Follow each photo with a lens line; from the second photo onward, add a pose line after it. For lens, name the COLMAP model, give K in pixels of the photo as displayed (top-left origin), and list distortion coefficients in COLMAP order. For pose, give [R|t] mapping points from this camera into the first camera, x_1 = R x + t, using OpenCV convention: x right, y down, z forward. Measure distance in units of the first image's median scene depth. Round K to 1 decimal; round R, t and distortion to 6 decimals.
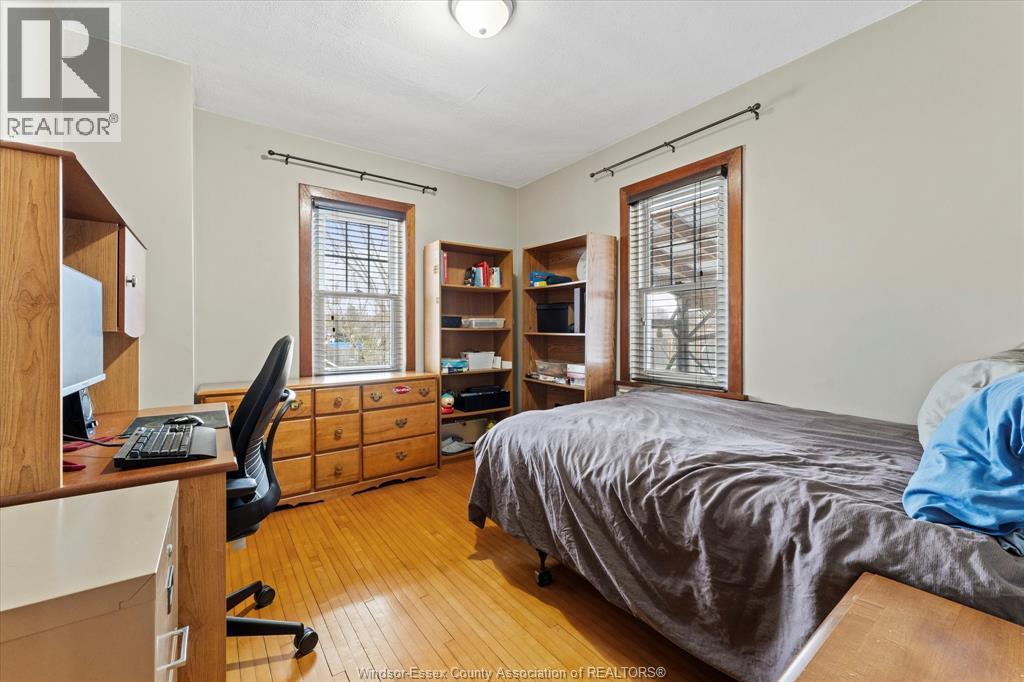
lens RADIAL K [[414.6, 0, 510.8], [0, 414.6, 336.1], [0, 0, 1]] dist [0.001734, -0.000042]
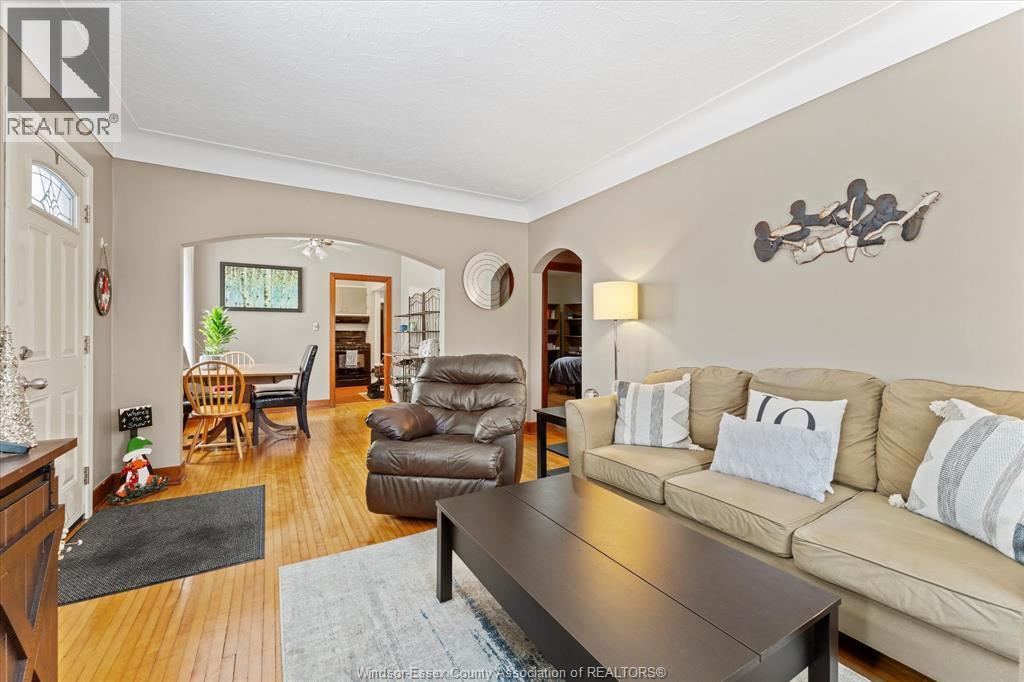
lens RADIAL K [[414.6, 0, 510.8], [0, 414.6, 336.1], [0, 0, 1]] dist [0.001734, -0.000042]
pose [[0.994594, 0.001791, -0.103827, -0.033218], [-0.002539, 0.999972, -0.007068, 0.012681], [0.103811, 0.007293, 0.994570, -1.665566]]
